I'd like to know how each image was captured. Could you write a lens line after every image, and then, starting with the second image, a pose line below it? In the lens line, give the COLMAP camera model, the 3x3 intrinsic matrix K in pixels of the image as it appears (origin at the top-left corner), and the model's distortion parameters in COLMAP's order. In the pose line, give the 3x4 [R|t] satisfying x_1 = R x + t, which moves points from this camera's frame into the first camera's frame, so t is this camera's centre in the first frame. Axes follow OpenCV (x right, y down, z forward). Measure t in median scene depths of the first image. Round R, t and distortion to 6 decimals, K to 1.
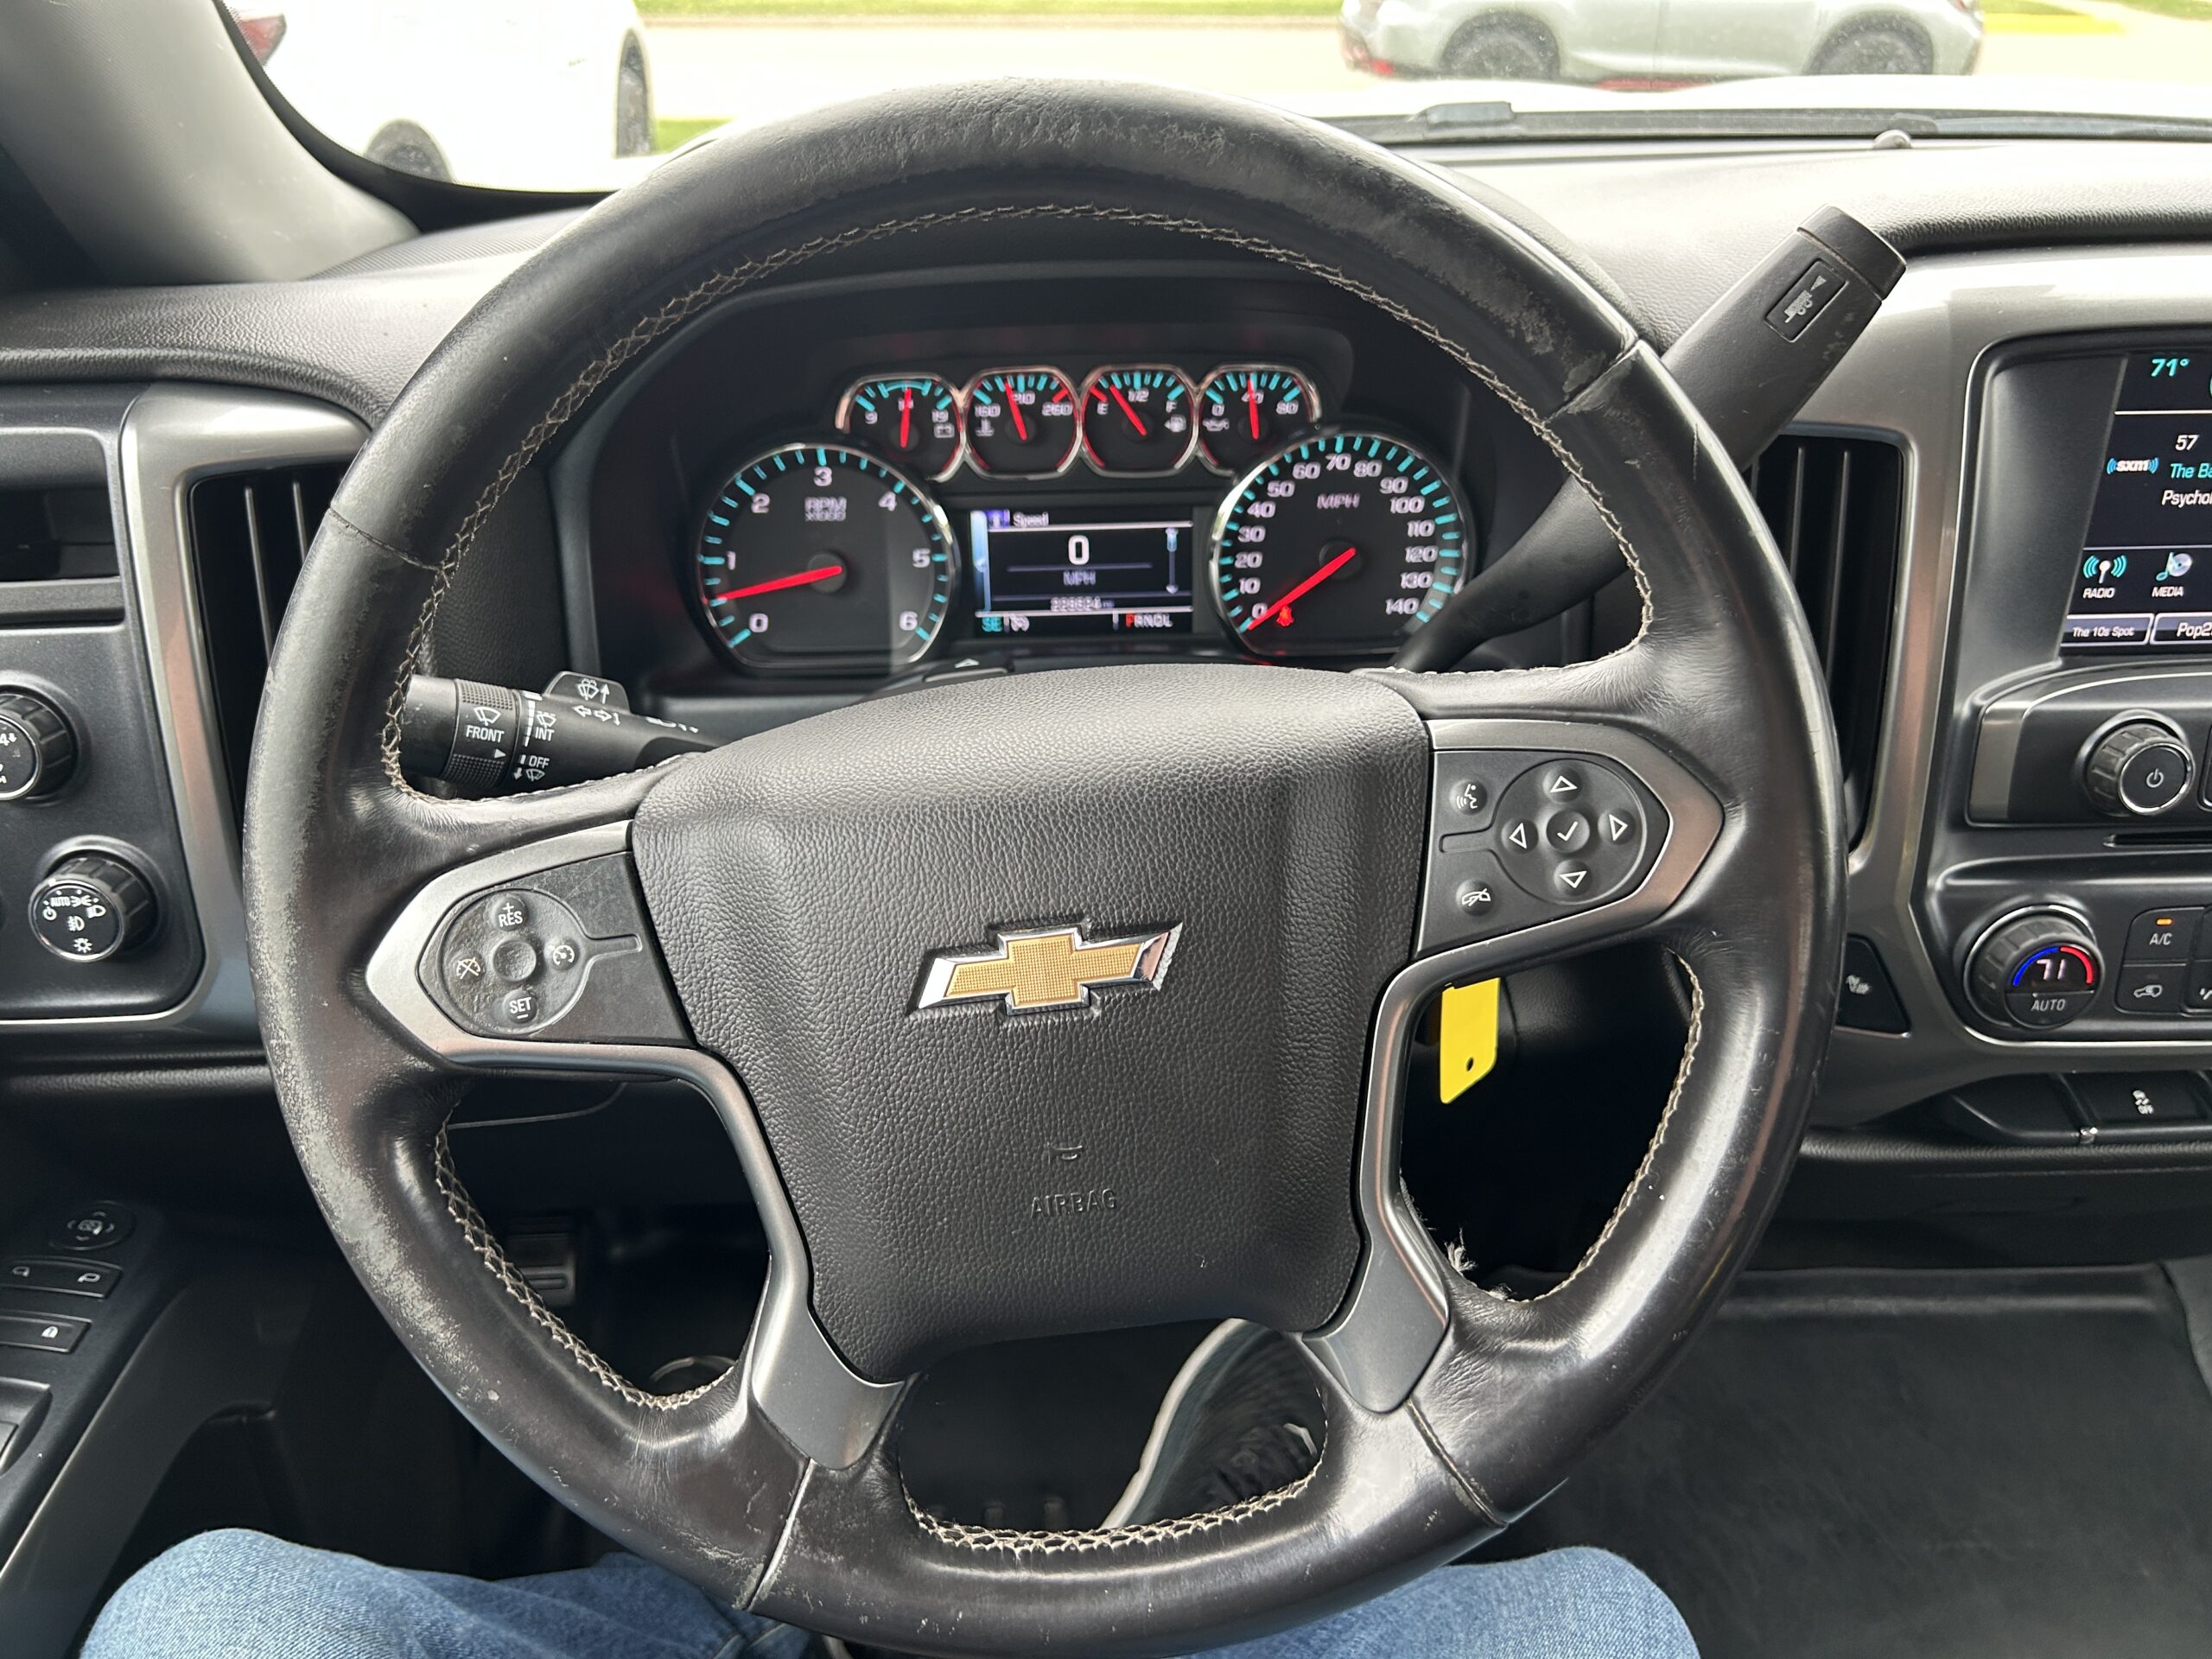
lens RADIAL K [[1677.5, 0, 1089.1], [0, 1677.5, 828.3], [0, 0, 1]] dist [0.053476, -0.062242]
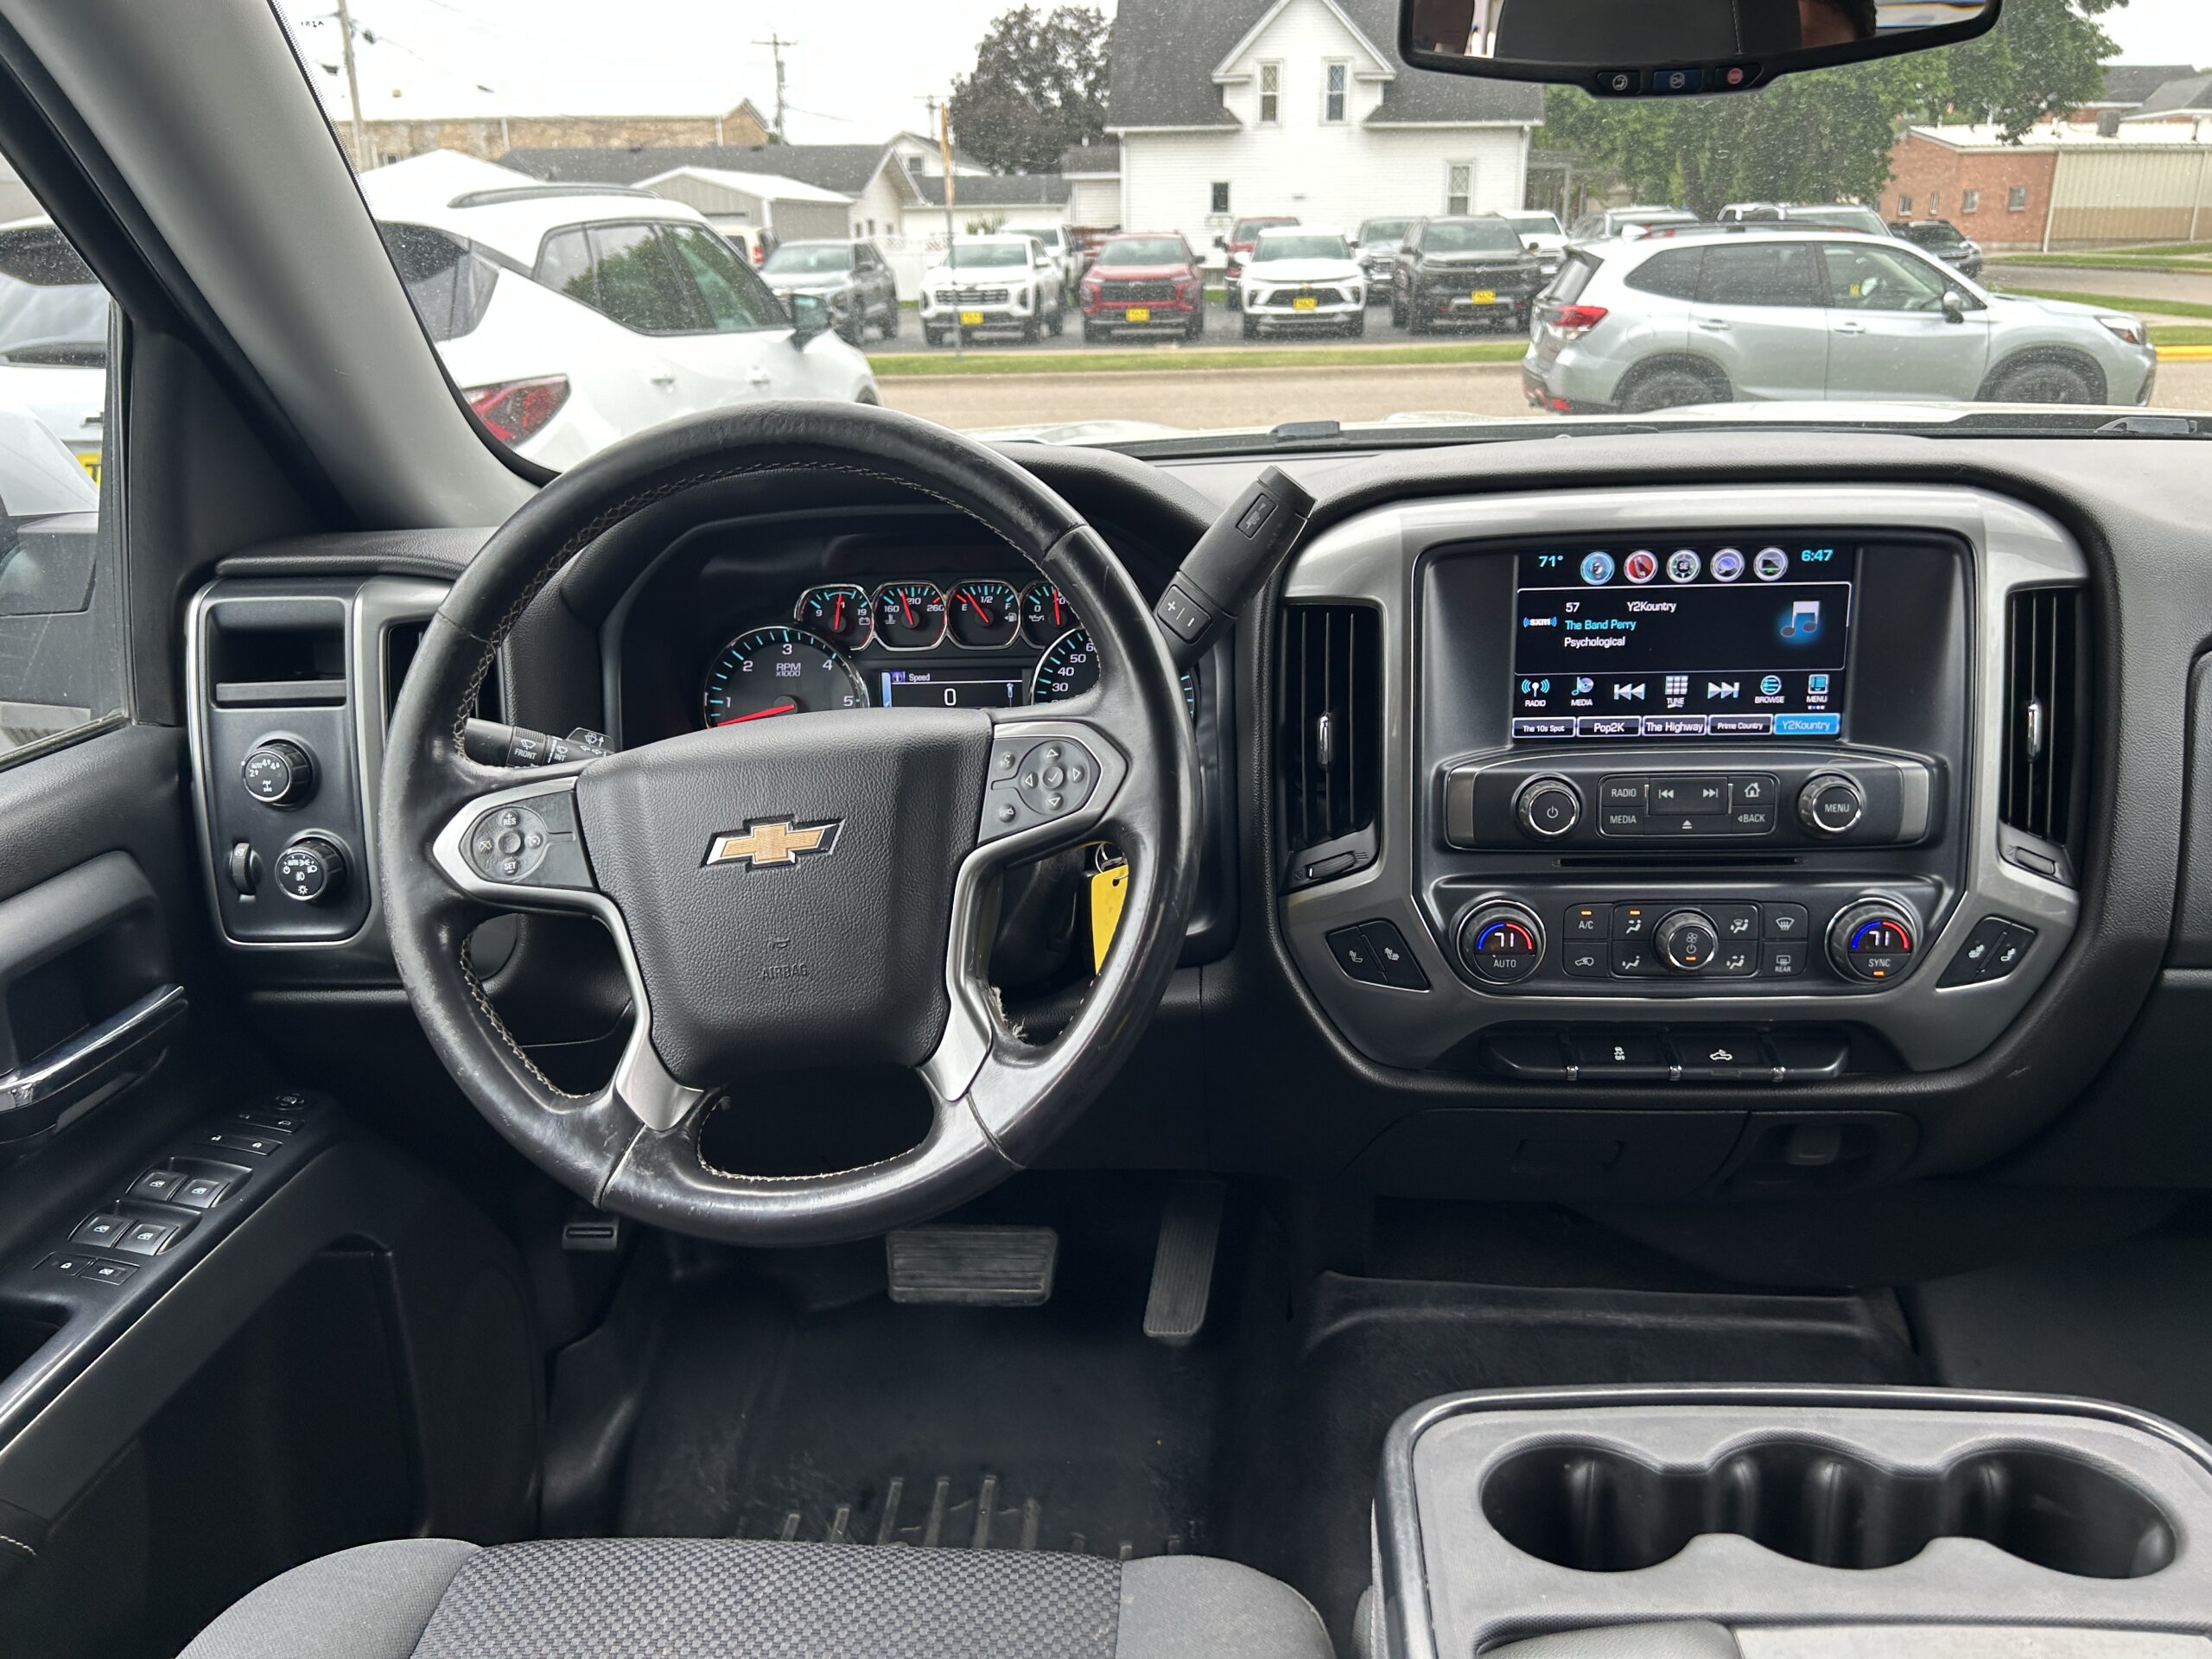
lens RADIAL K [[1677.5, 0, 1125.6], [0, 1677.5, 831.4], [0, 0, 1]] dist [0.053476, -0.062242]
pose [[0.993658, 0.009769, -0.112018, 0.331877], [-0.029550, 0.983889, -0.176320, 0.224043], [0.108490, 0.178512, 0.977938, -0.464591]]
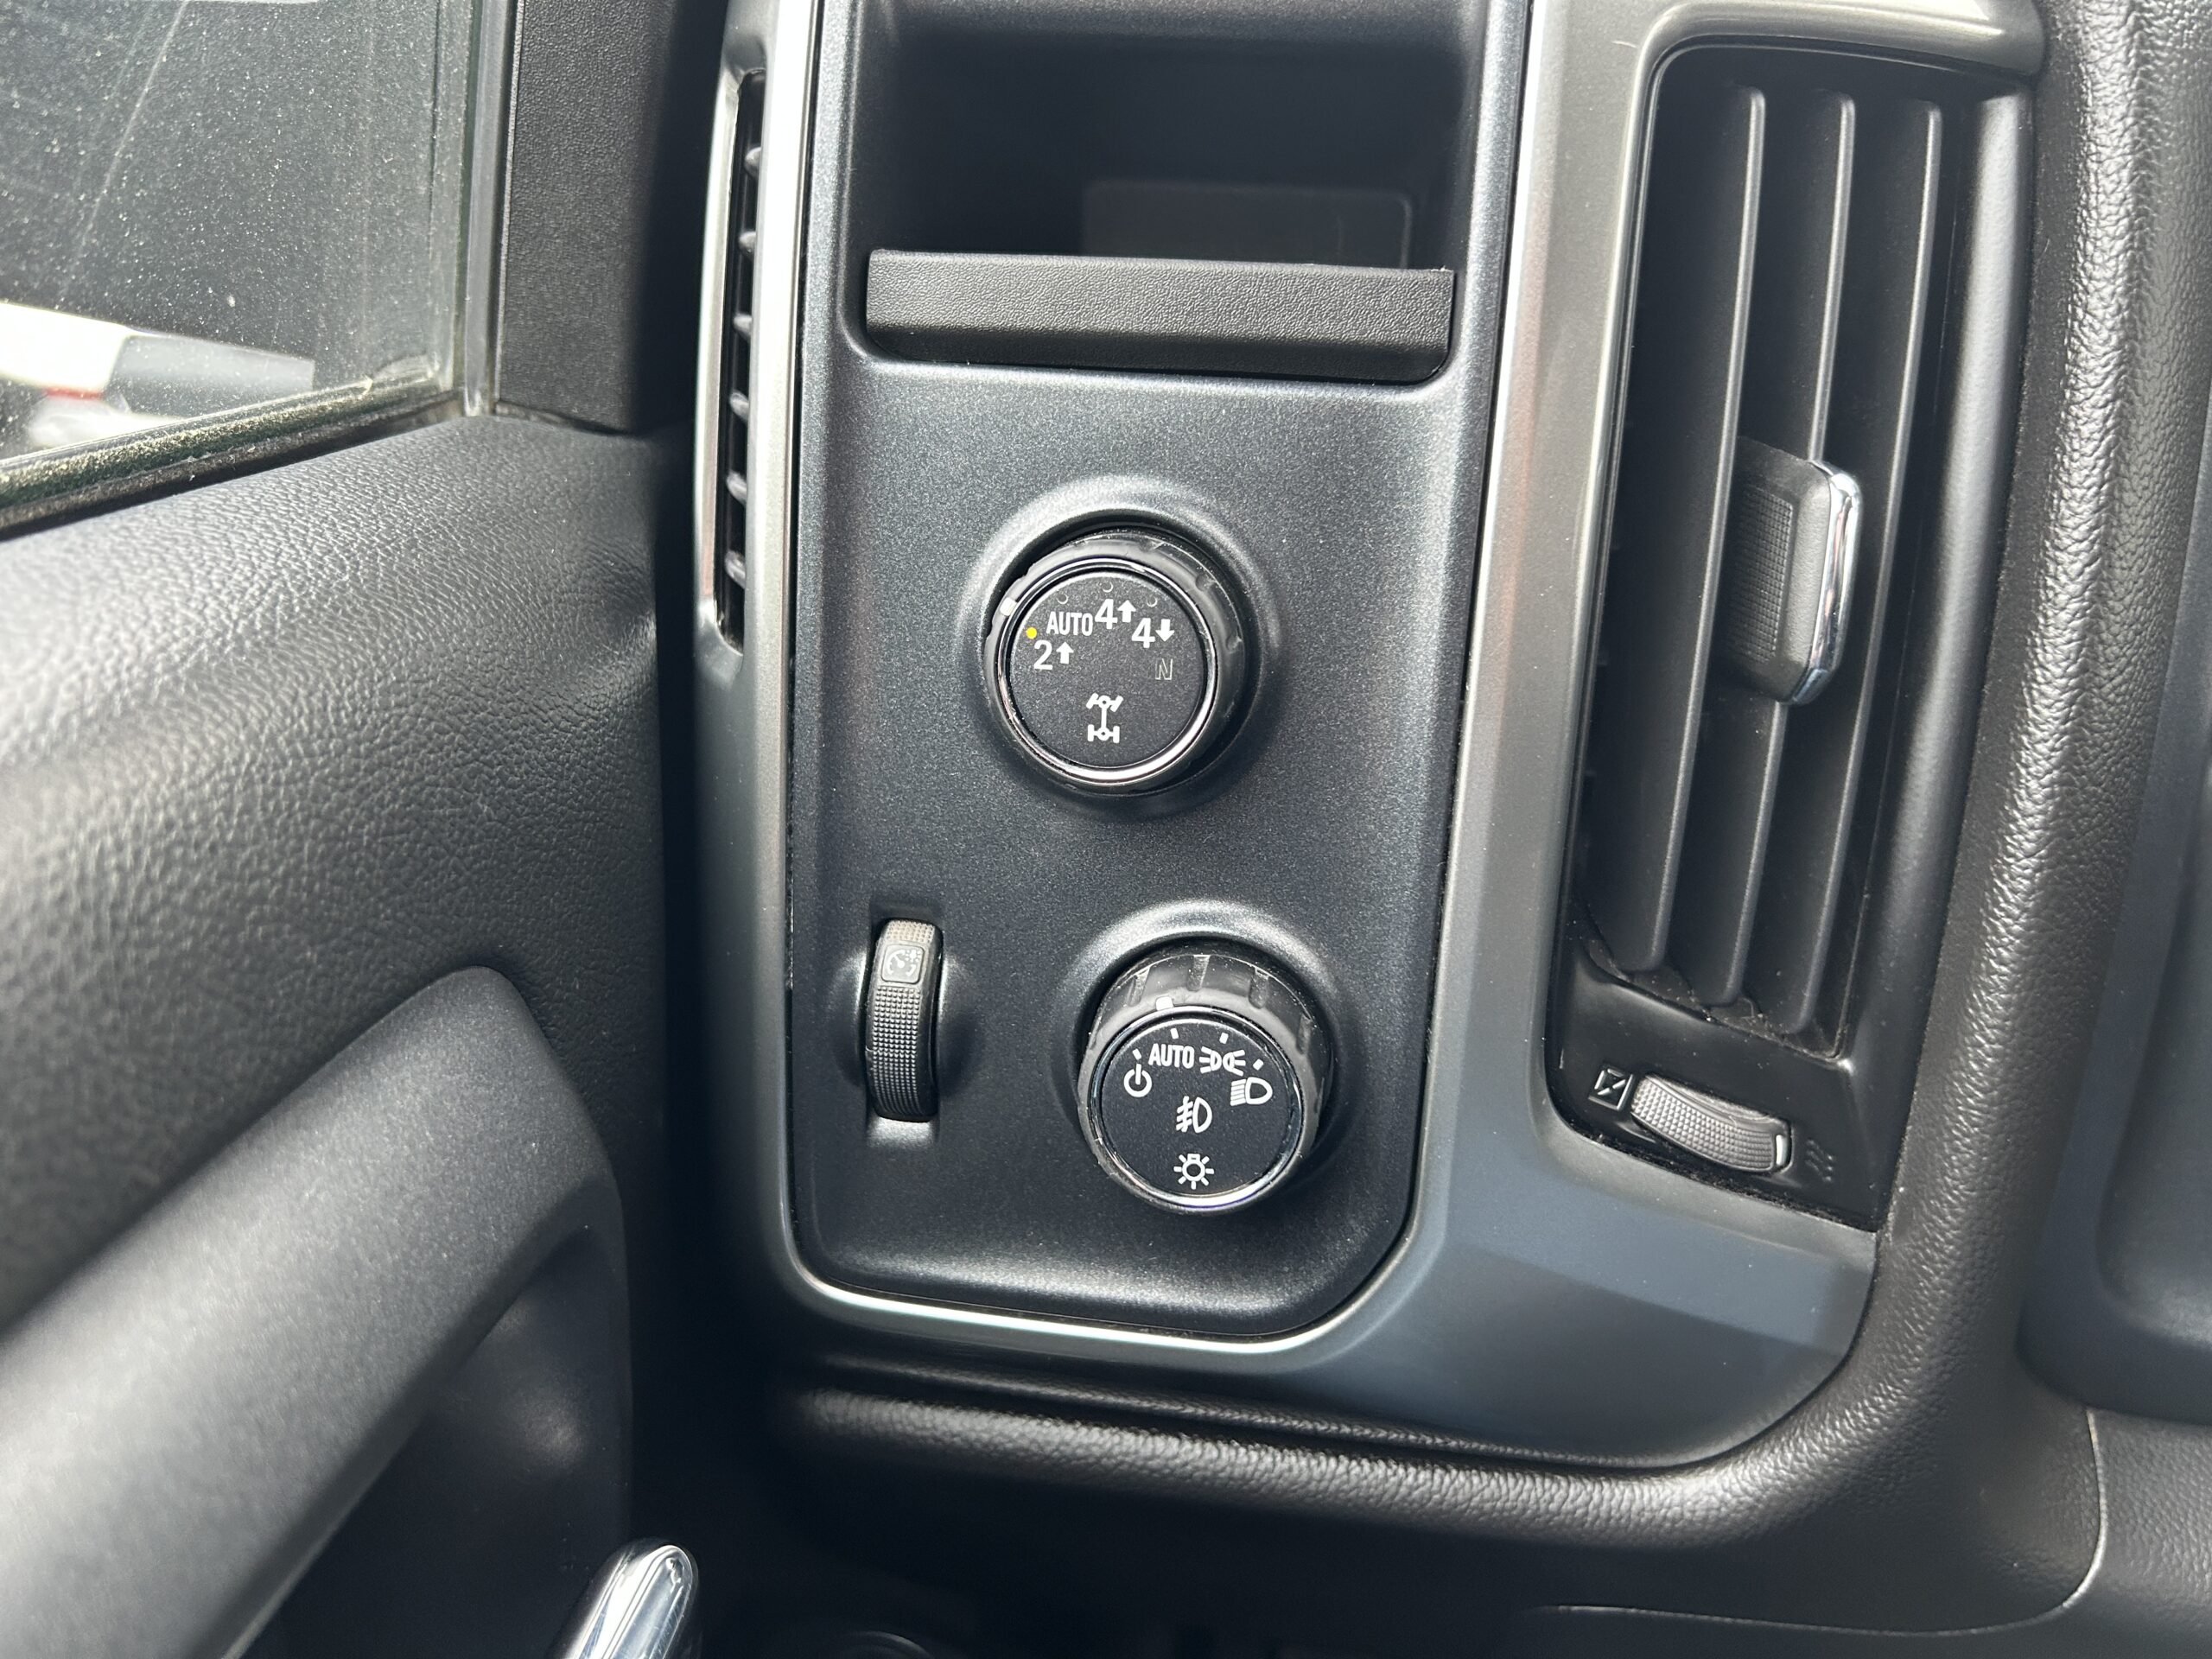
lens RADIAL K [[1677.5, 0, 1090.6], [0, 1677.5, 823.6], [0, 0, 1]] dist [0.053476, -0.062242]
pose [[0.979401, 0.110390, -0.169077, -0.433791], [-0.126043, 0.988394, -0.084801, 0.019164], [0.157753, 0.104365, 0.981948, 0.462937]]
